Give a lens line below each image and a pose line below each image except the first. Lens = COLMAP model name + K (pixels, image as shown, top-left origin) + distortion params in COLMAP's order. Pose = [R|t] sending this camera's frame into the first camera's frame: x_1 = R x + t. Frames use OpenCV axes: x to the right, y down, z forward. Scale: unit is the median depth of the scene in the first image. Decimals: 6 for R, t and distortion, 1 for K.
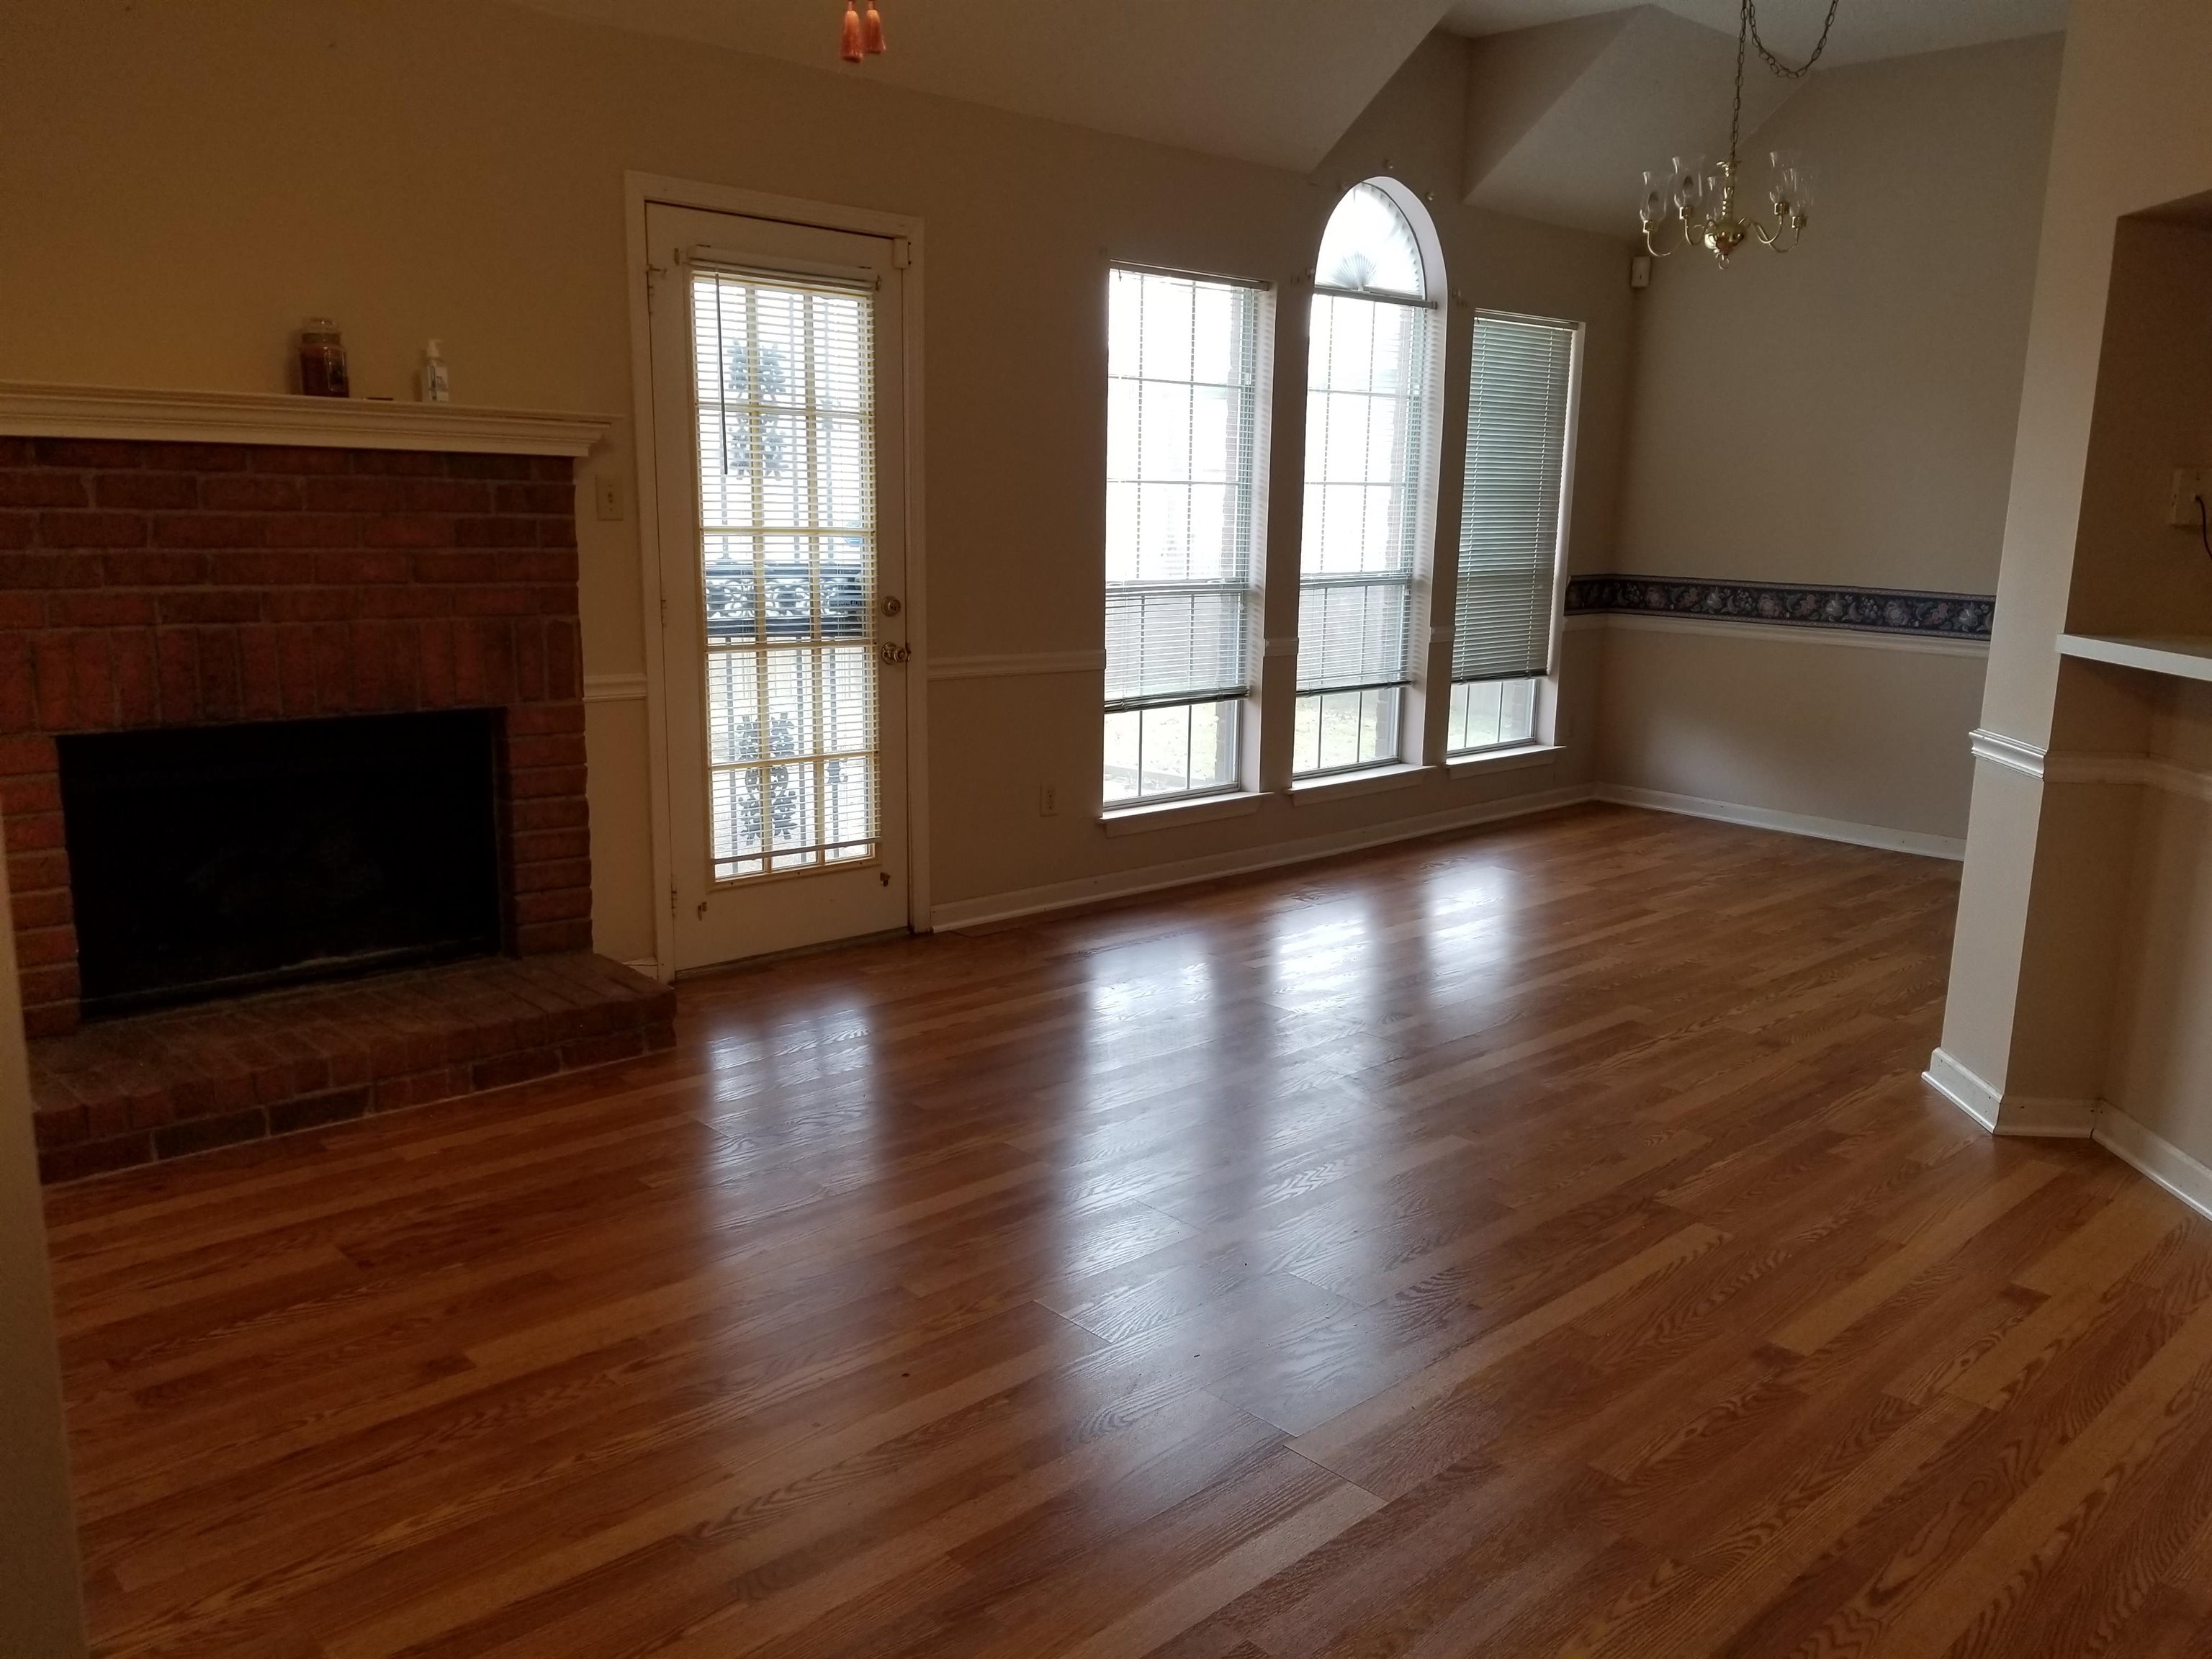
lens RADIAL K [[1713.1, 0, 1118.1], [0, 1713.1, 830.2], [0, 0, 1]] dist [0.047071, 0.005365]
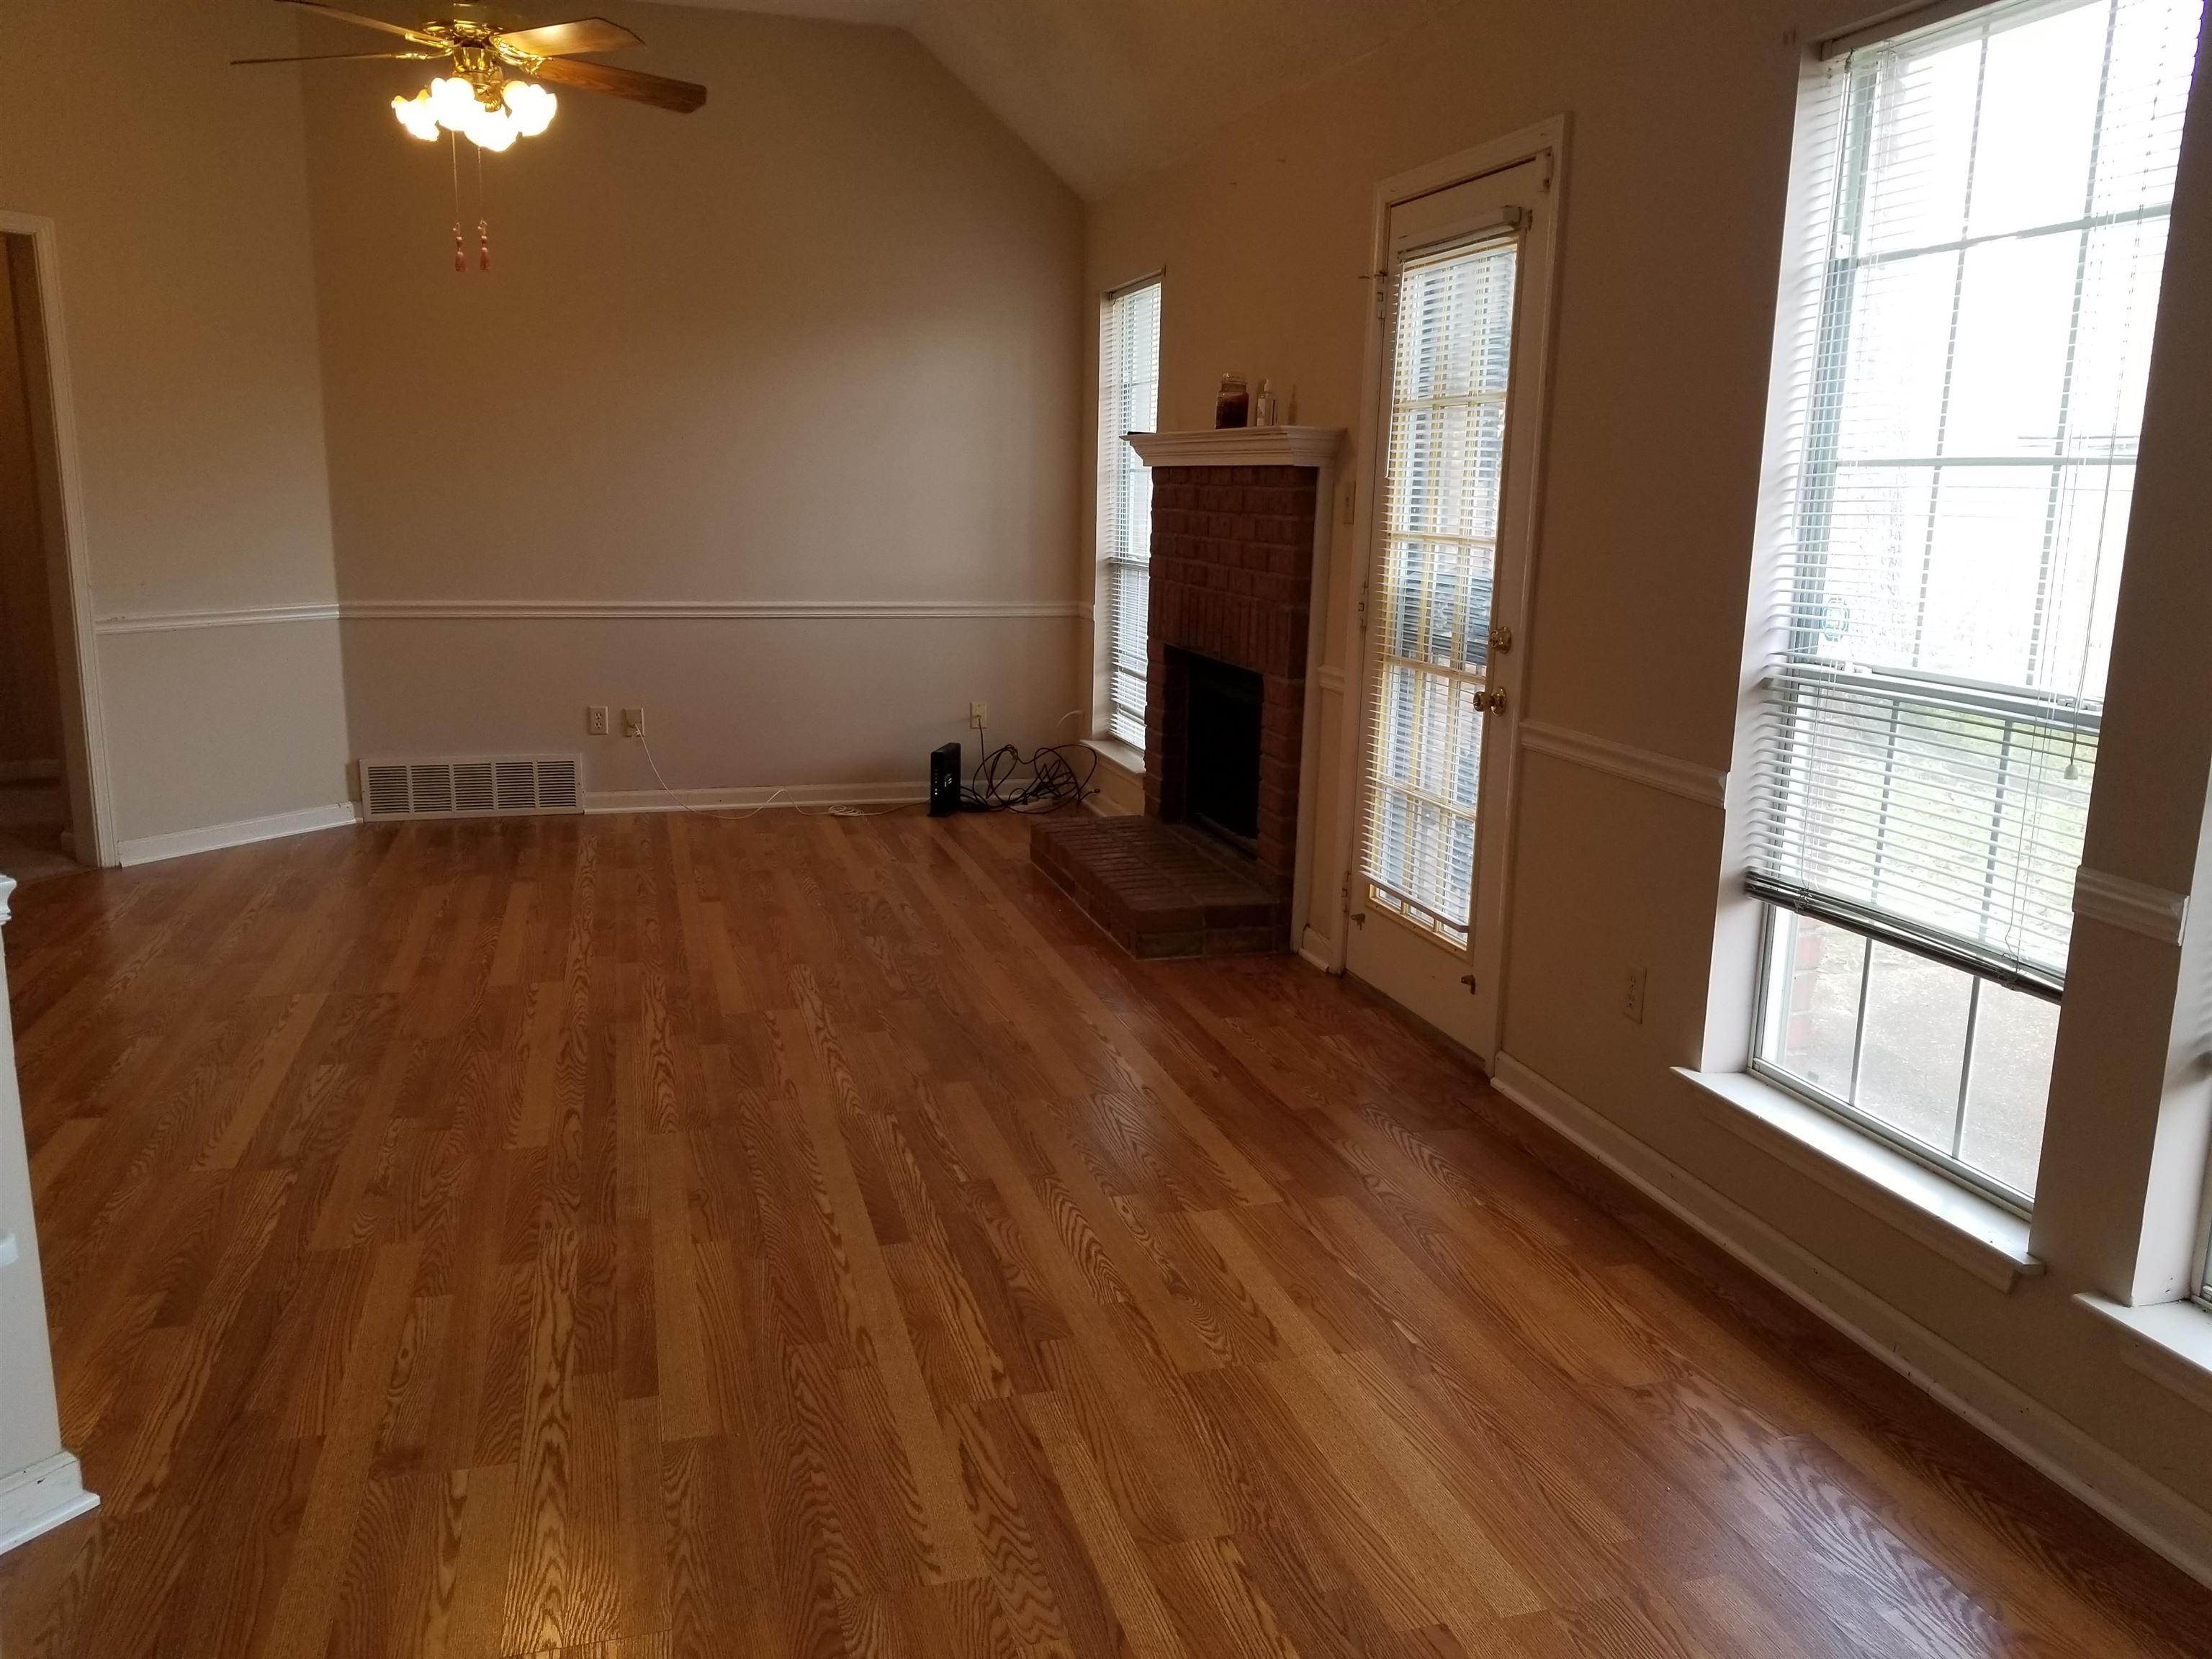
lens RADIAL K [[1713.1, 0, 1117.1], [0, 1713.1, 832.4], [0, 0, 1]] dist [0.047071, 0.005365]
pose [[-0.461806, 0.155568, -0.873232, 0.737650], [-0.188965, 0.944642, 0.268223, -0.261566], [0.866618, 0.288878, -0.406844, 1.387548]]
